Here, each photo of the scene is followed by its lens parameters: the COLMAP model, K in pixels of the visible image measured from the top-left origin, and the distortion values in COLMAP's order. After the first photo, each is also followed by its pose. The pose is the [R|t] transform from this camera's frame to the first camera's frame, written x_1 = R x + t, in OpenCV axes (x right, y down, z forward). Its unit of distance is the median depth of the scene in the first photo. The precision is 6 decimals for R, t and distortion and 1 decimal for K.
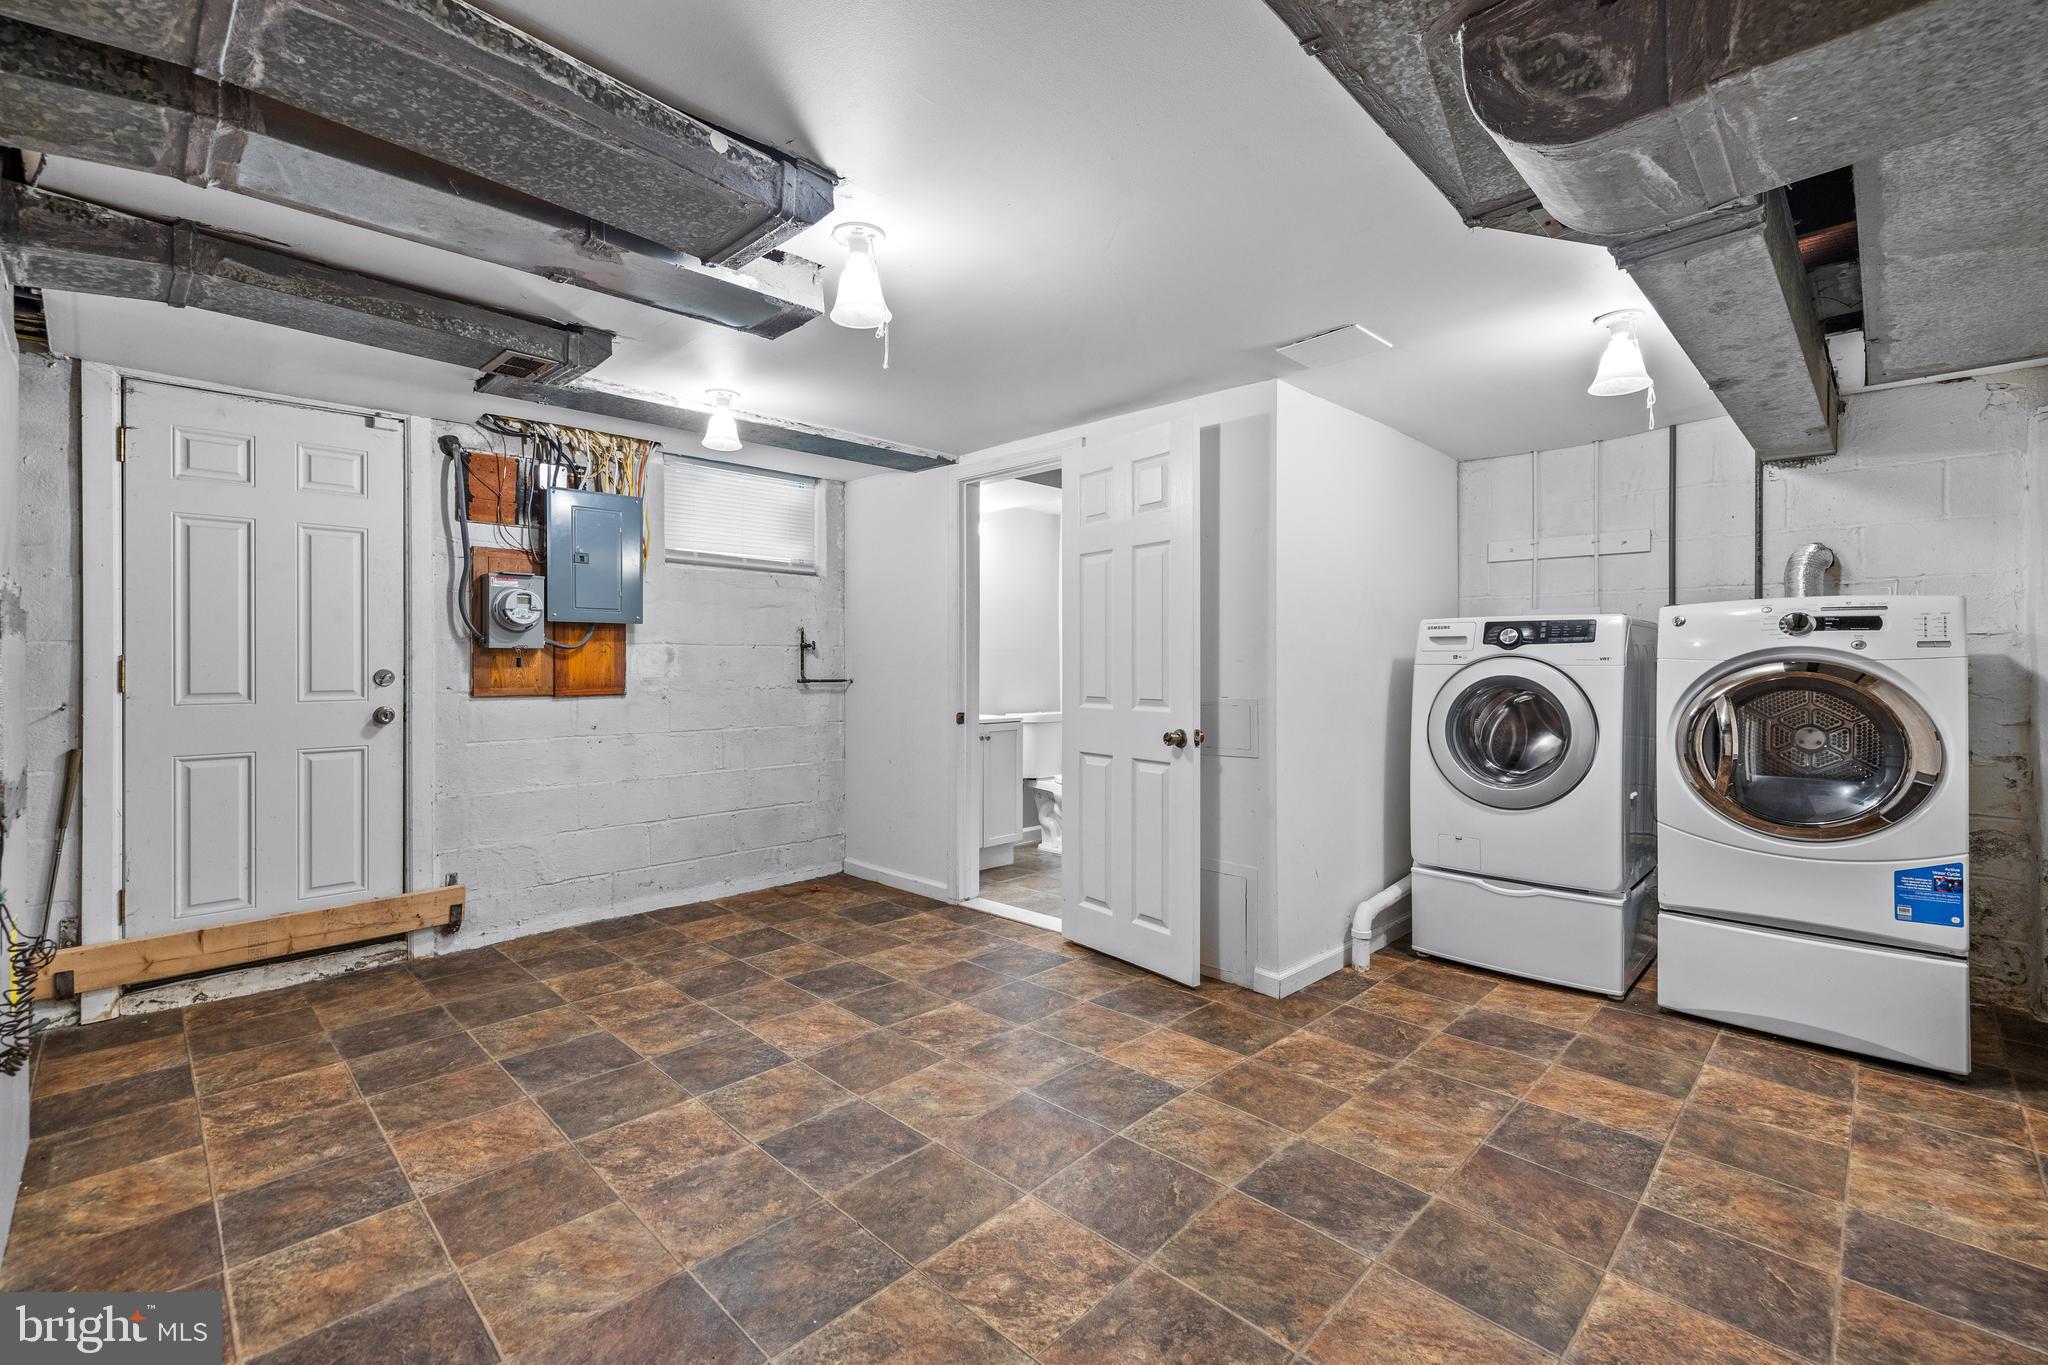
lens RADIAL K [[879.5, 0, 1011.3], [0, 879.5, 668.6], [0, 0, 1]] dist [0.002928, 0.000263]
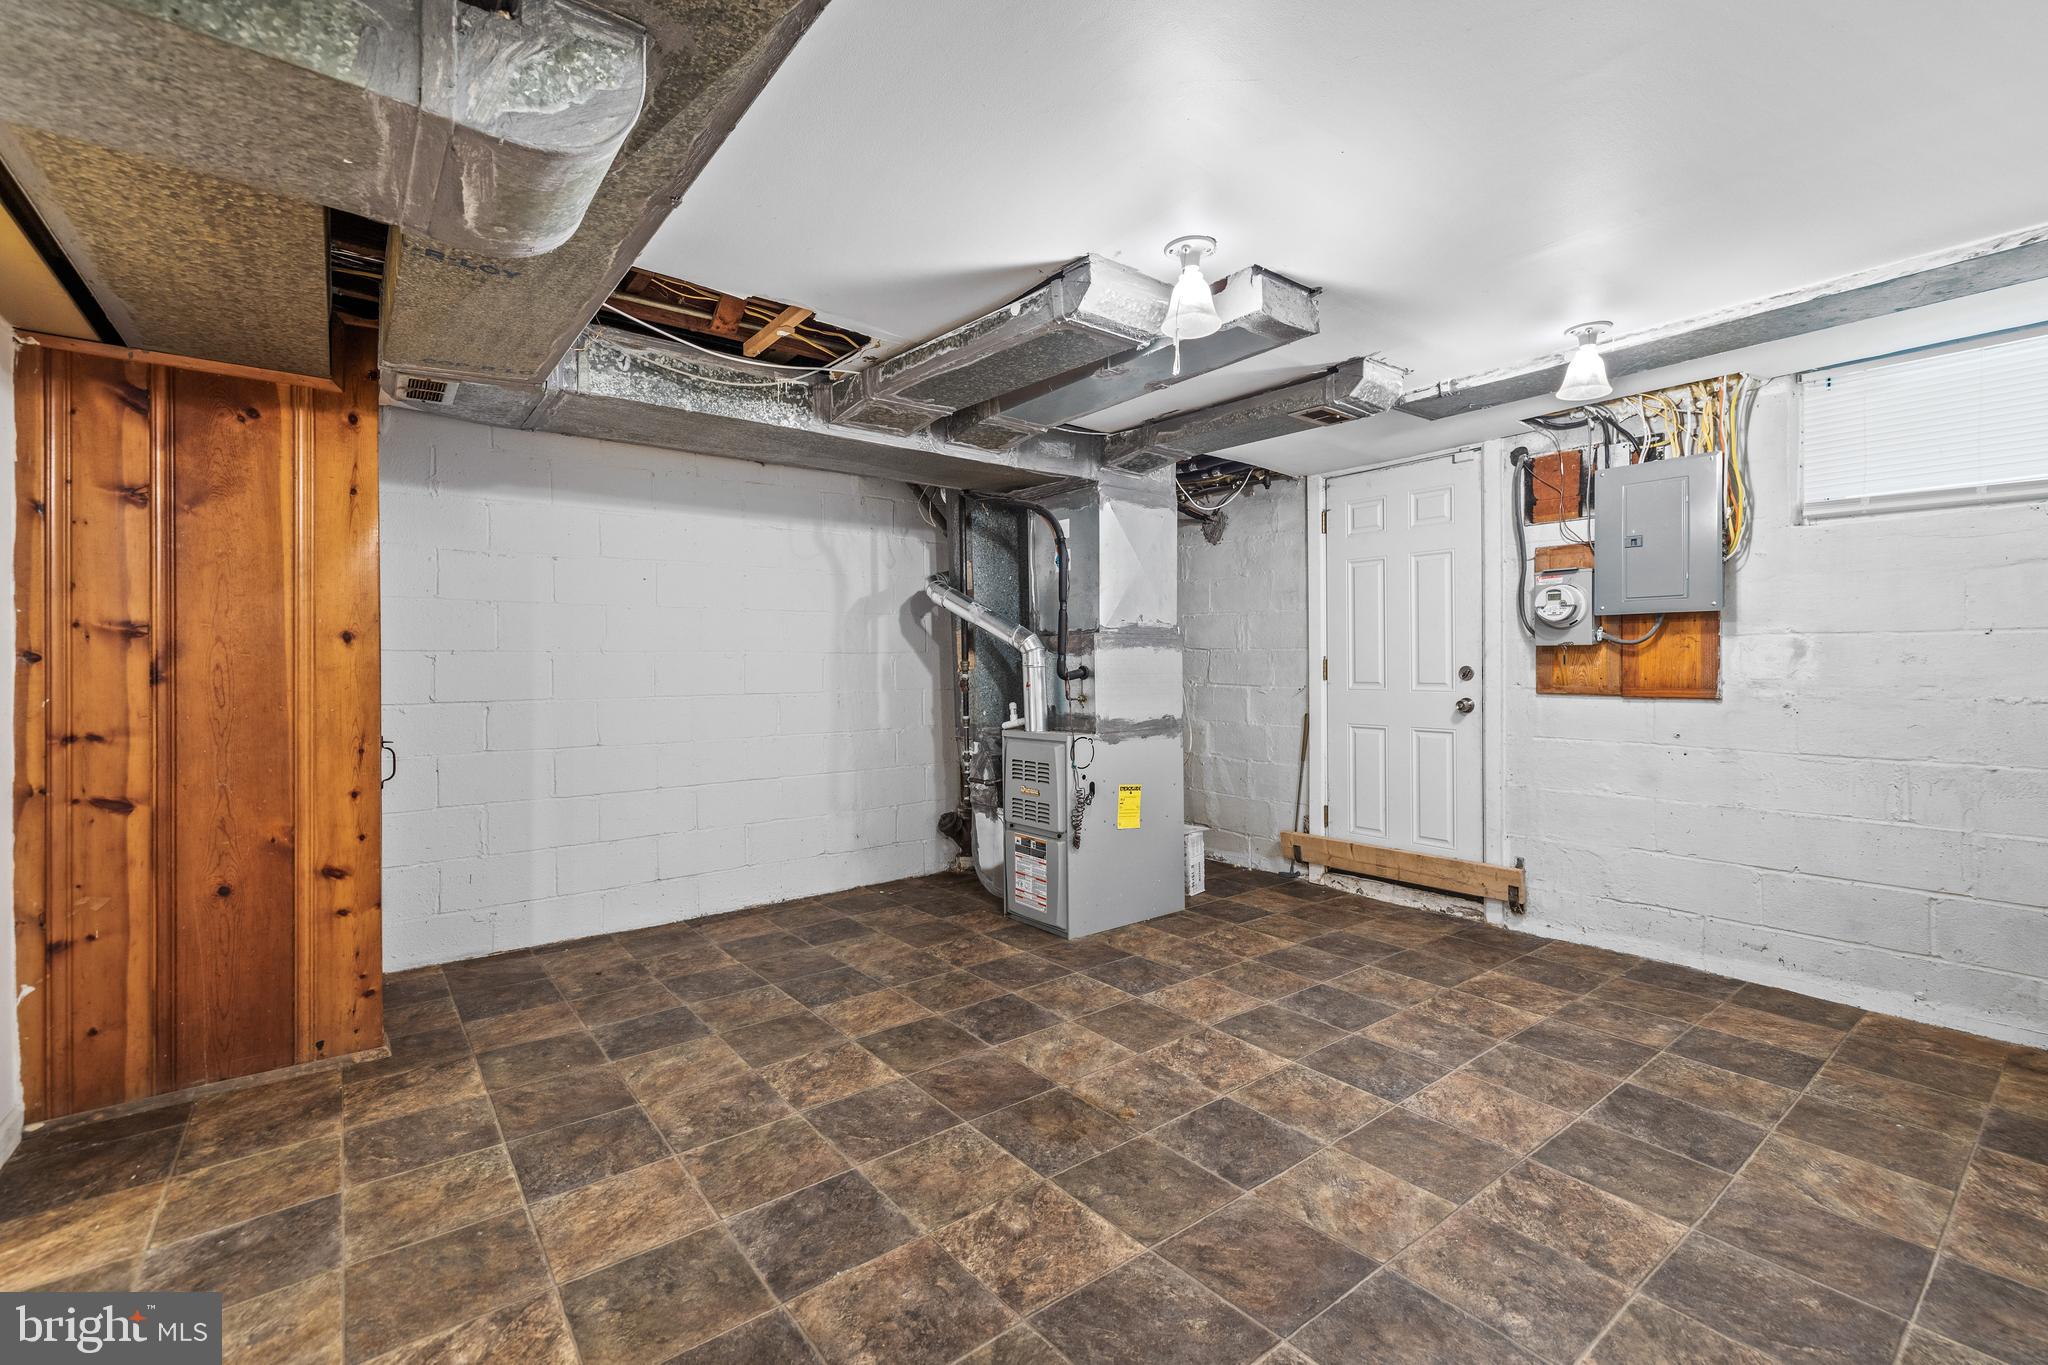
lens RADIAL K [[879.5, 0, 1011.2], [0, 879.5, 670.0], [0, 0, 1]] dist [0.002928, 0.000263]
pose [[-0.134474, 0.009672, -0.990870, 0.599092], [-0.002677, 0.999945, 0.010124, -0.004852], [0.990914, 0.004014, -0.134440, 0.631760]]
